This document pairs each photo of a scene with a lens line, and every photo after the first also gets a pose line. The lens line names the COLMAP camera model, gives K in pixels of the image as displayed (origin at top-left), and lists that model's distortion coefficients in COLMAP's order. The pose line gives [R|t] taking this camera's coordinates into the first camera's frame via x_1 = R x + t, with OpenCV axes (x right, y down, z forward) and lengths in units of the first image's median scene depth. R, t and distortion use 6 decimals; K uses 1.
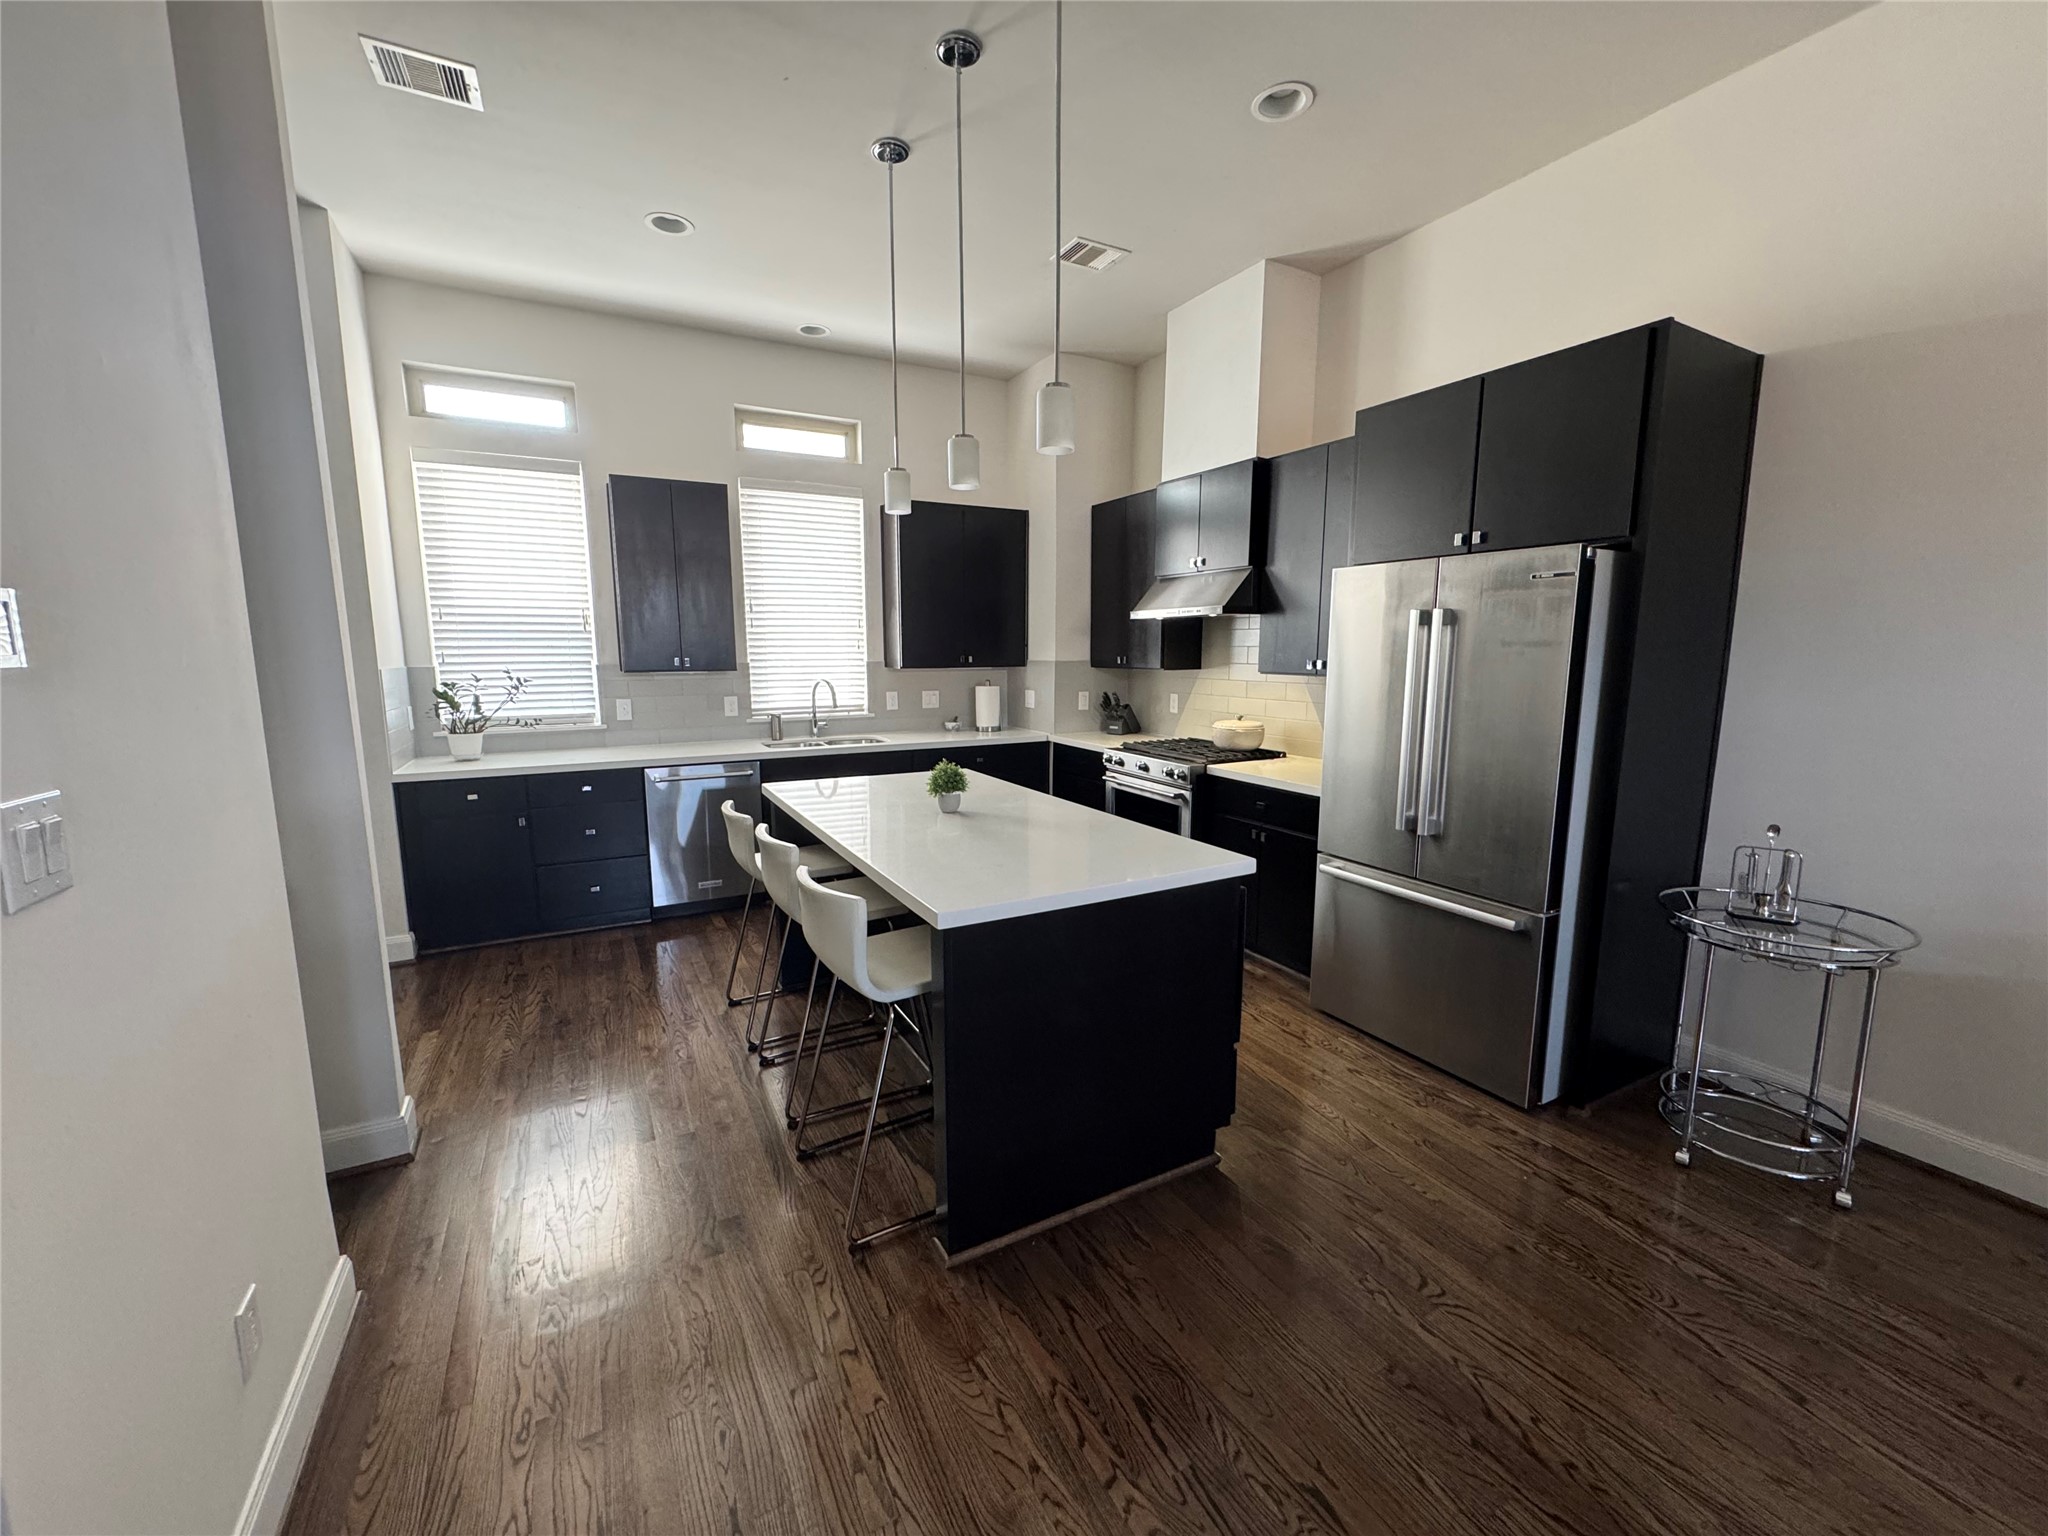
lens RADIAL K [[810.8, 0, 1024.0], [0, 810.8, 768.0], [0, 0, 1]] dist [0.001252, 0.000500]
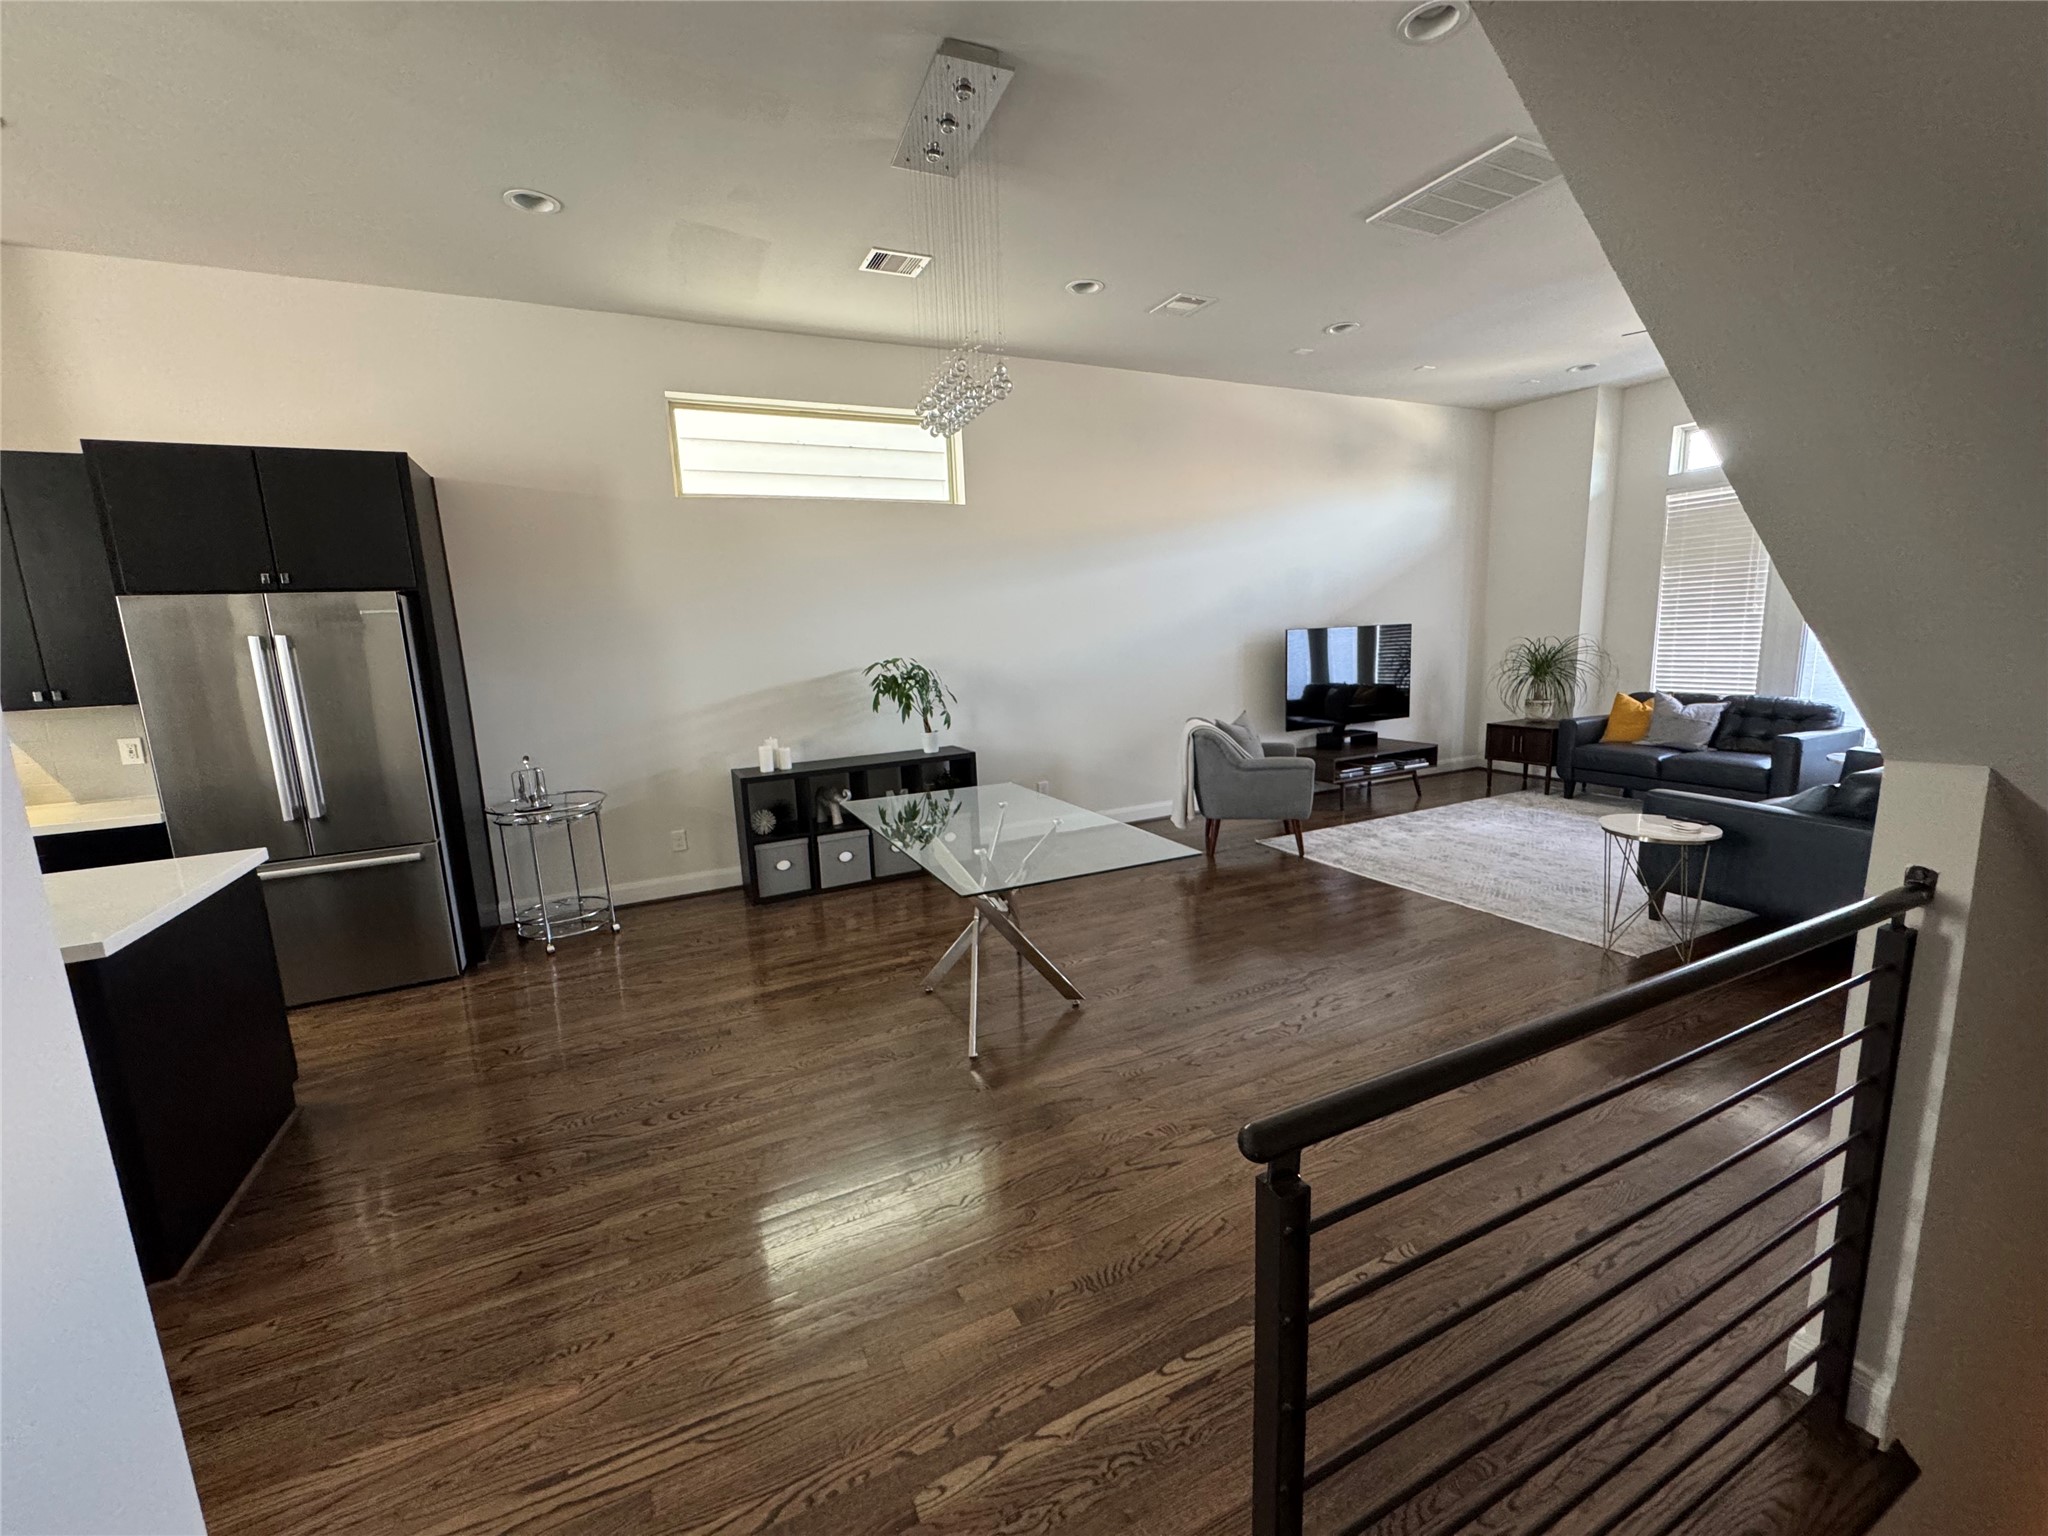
lens RADIAL K [[821.6, 0, 1024.0], [0, 821.6, 768.0], [0, 0, 1]] dist [-0.001804, 0.000171]
pose [[0.046731, -0.164908, 0.985201, -0.770115], [0.185565, 0.970544, 0.153653, 0.019730], [-0.981520, 0.175638, 0.075956, -0.188584]]
